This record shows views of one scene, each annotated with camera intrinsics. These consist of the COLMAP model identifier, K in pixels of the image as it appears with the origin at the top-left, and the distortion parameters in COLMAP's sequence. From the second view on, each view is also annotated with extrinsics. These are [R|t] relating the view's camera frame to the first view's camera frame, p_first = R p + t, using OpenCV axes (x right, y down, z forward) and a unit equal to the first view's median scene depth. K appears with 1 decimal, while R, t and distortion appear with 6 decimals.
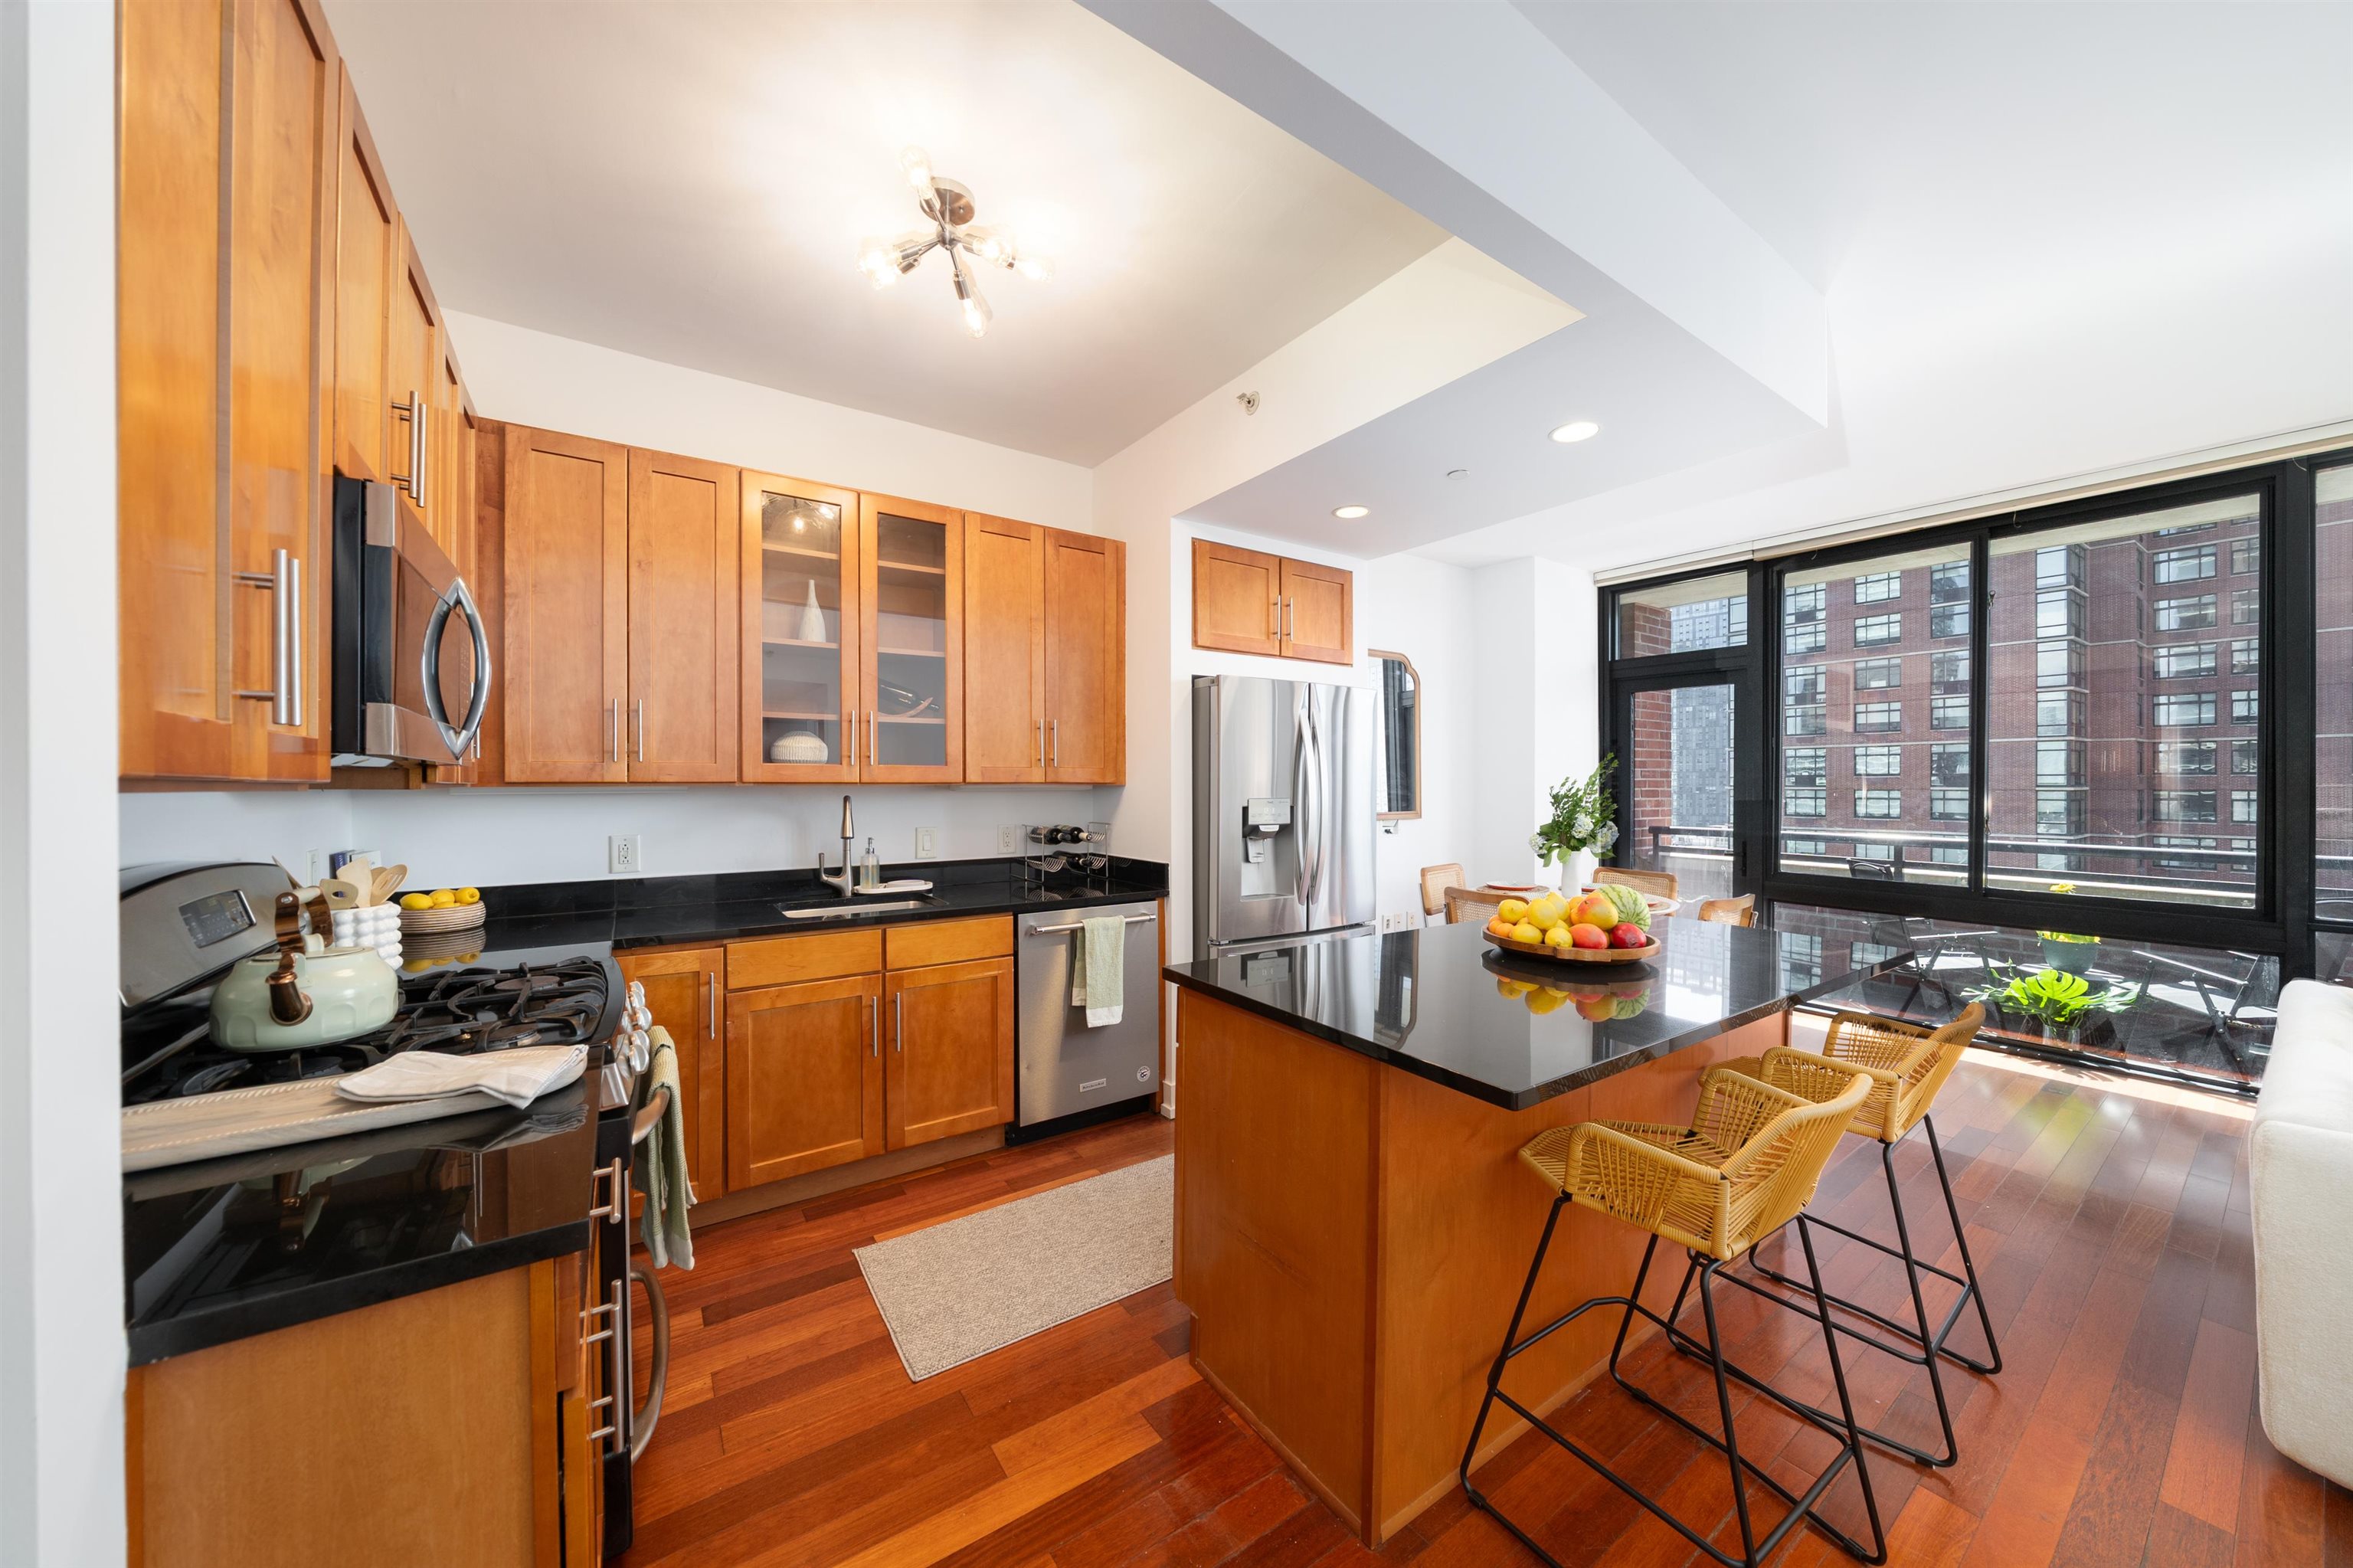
lens RADIAL K [[799.4, 0, 1175.3], [0, 799.4, 786.7], [0, 0, 1]] dist [-0.007192, 0.000105]
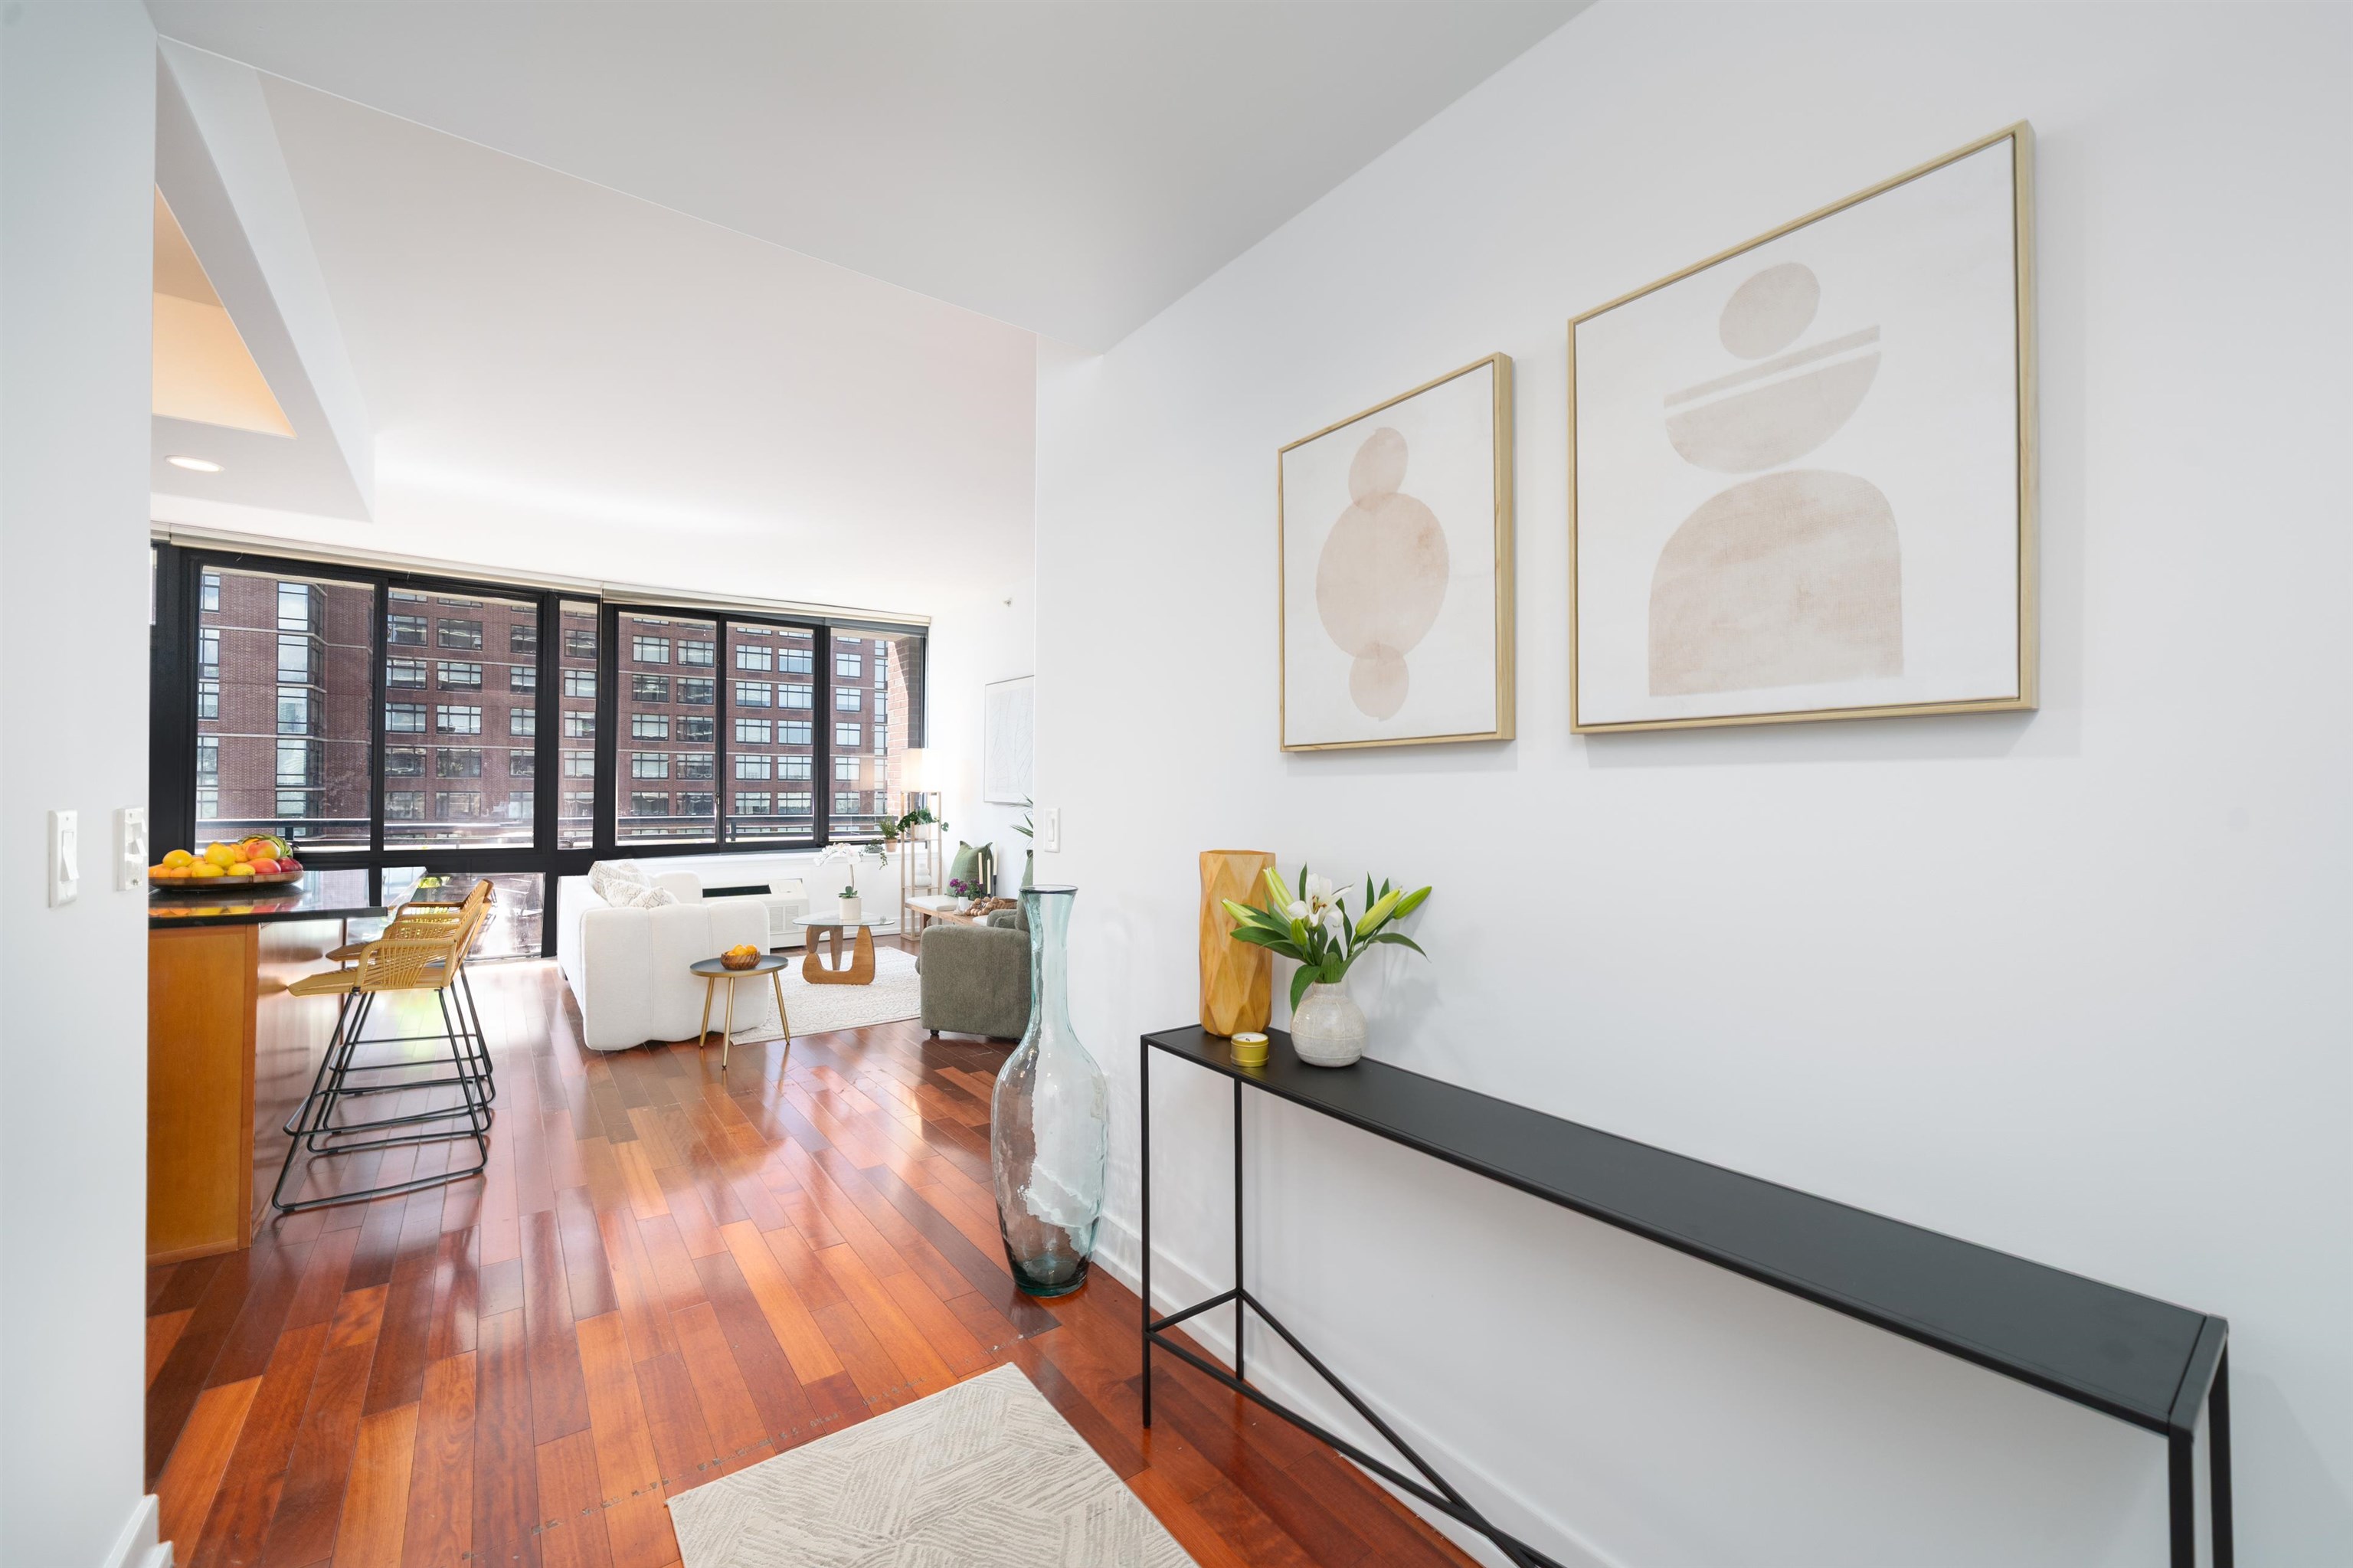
lens RADIAL K [[925.2, 0, 1176.5], [0, 925.2, 784.0], [0, 0, 1]] dist [-0.002163, -0.000278]
pose [[-0.040520, 0.008205, 0.999145, -0.684686], [-0.003011, 0.999961, -0.008334, 0.032726], [-0.999174, -0.003346, -0.040494, -0.303066]]
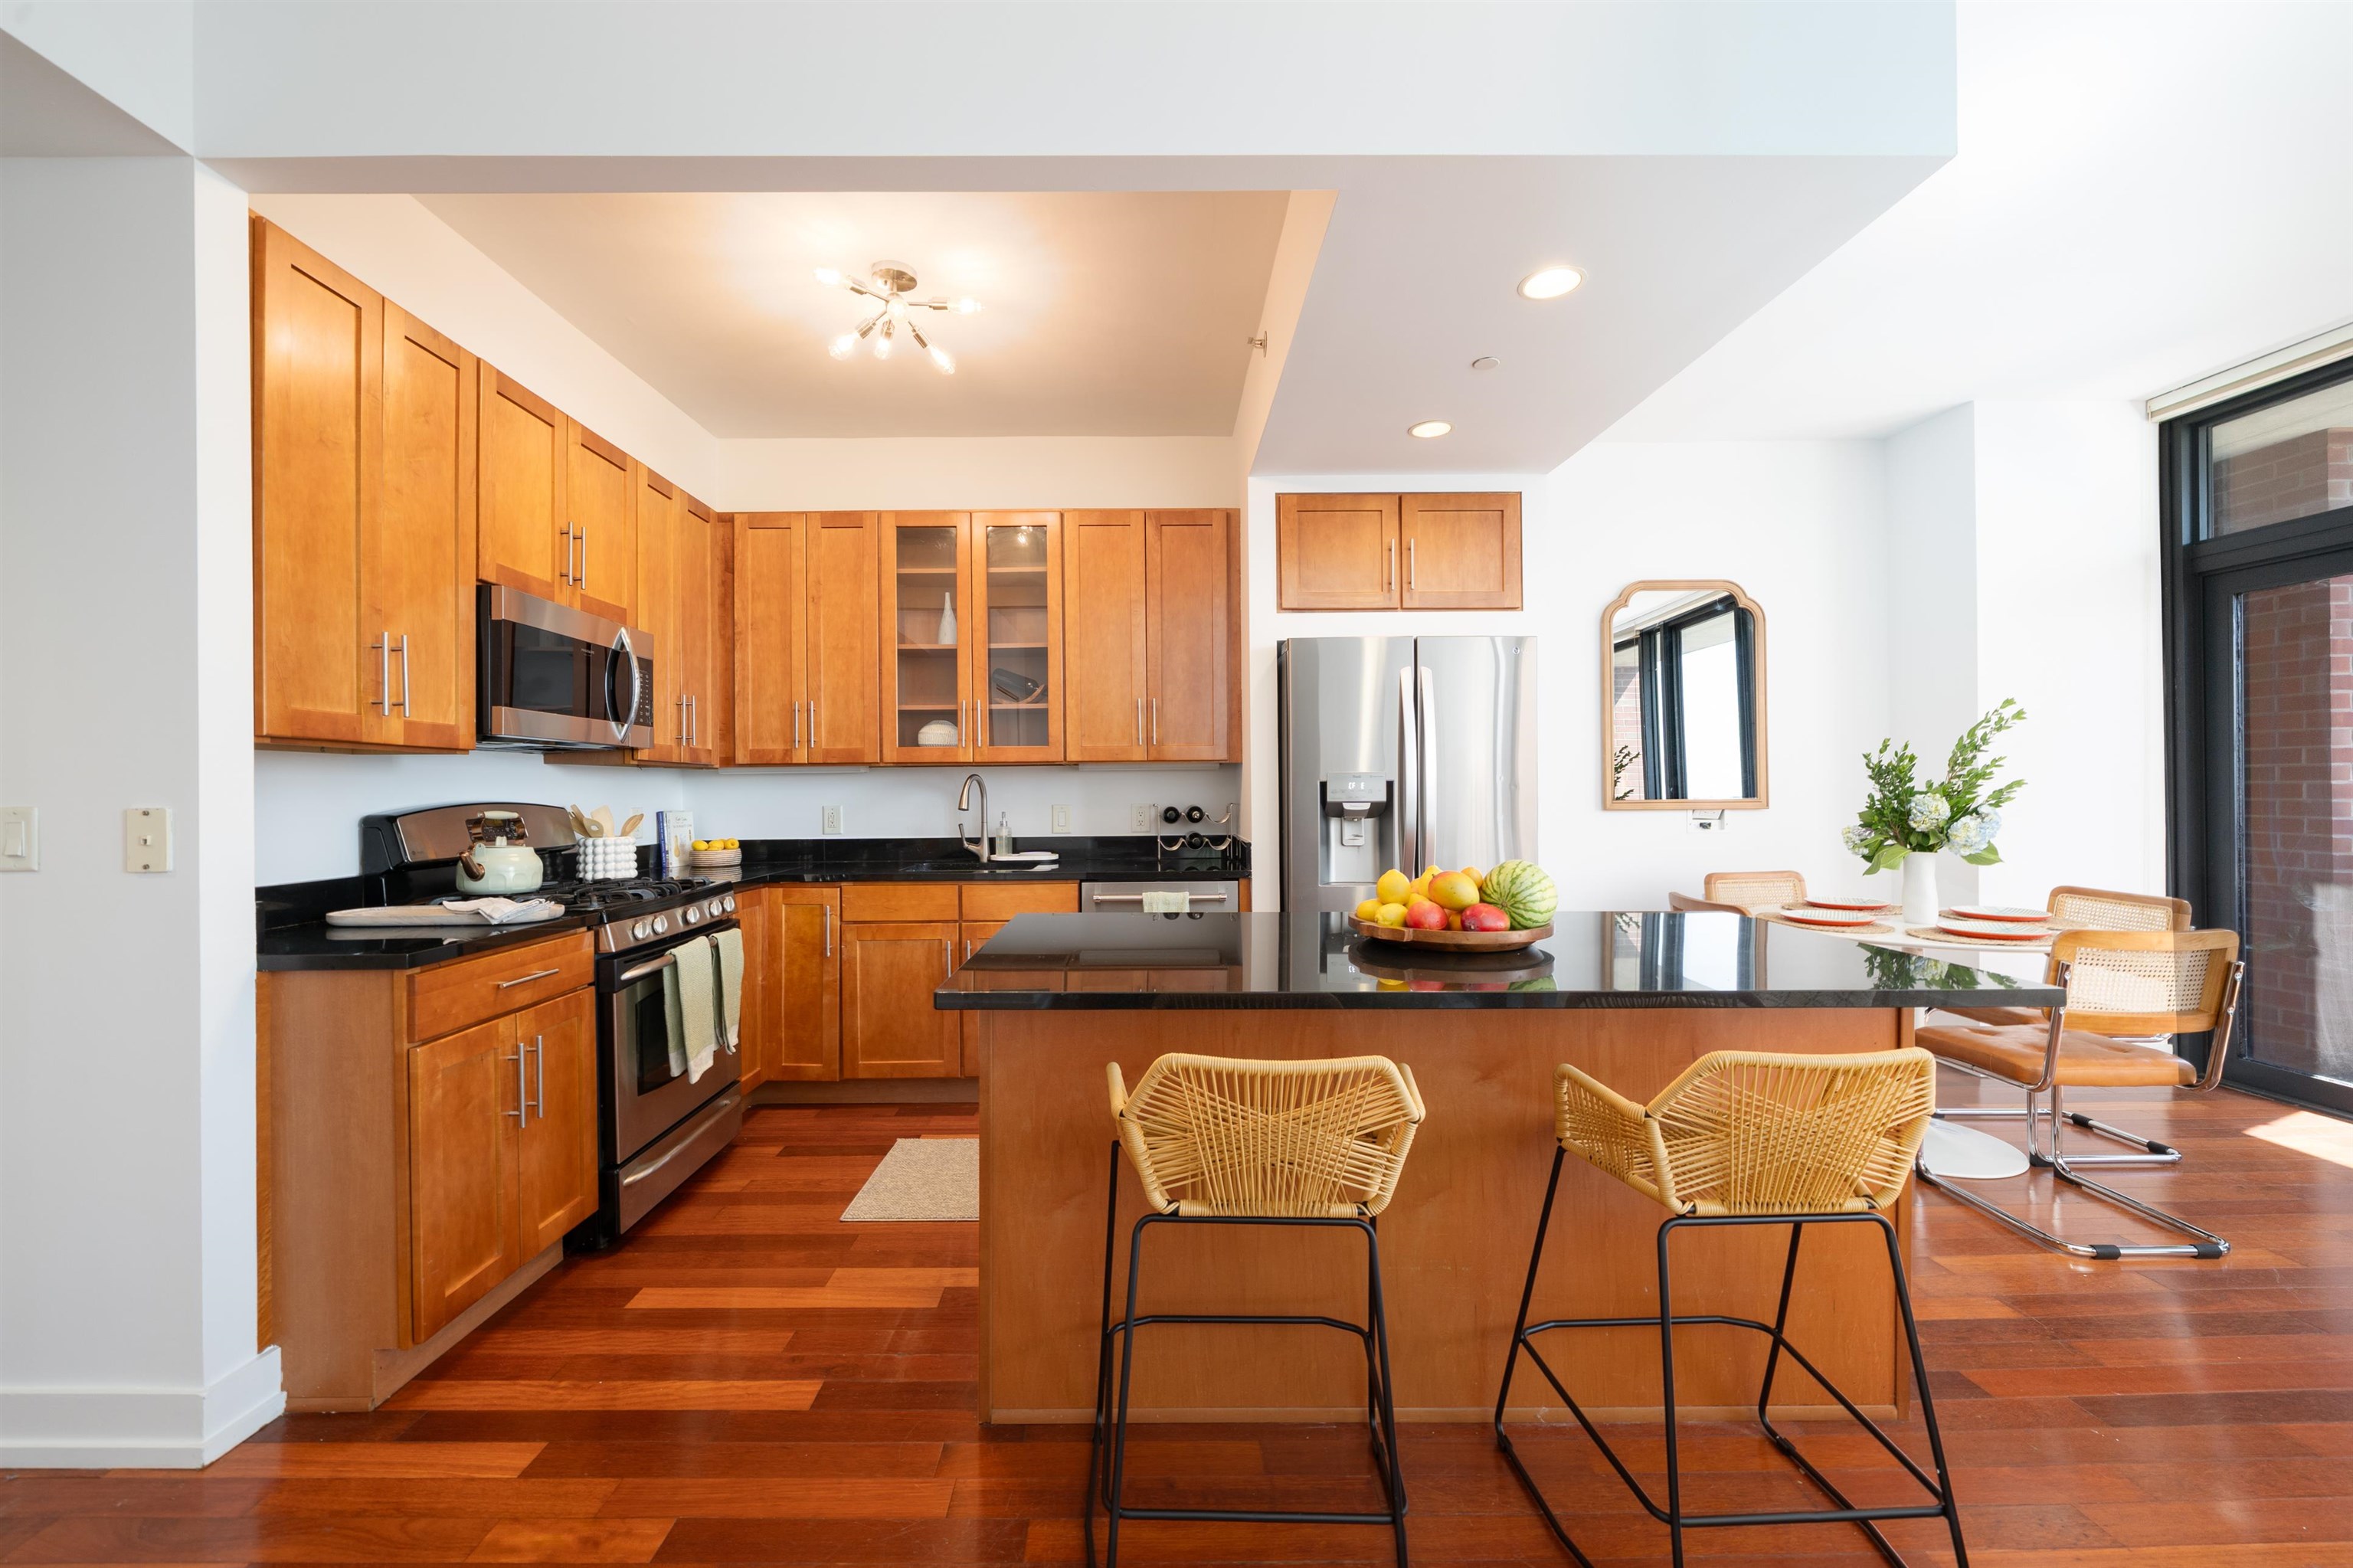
lens RADIAL K [[924.0, 0, 1160.2], [0, 924.0, 791.6], [0, 0, 1]] dist [-0.001614, -0.000505]
pose [[0.830477, -0.006208, -0.557019, 0.504441], [0.006003, 0.999980, -0.002194, 0.036640], [0.557021, -0.001522, 0.830497, 0.031877]]
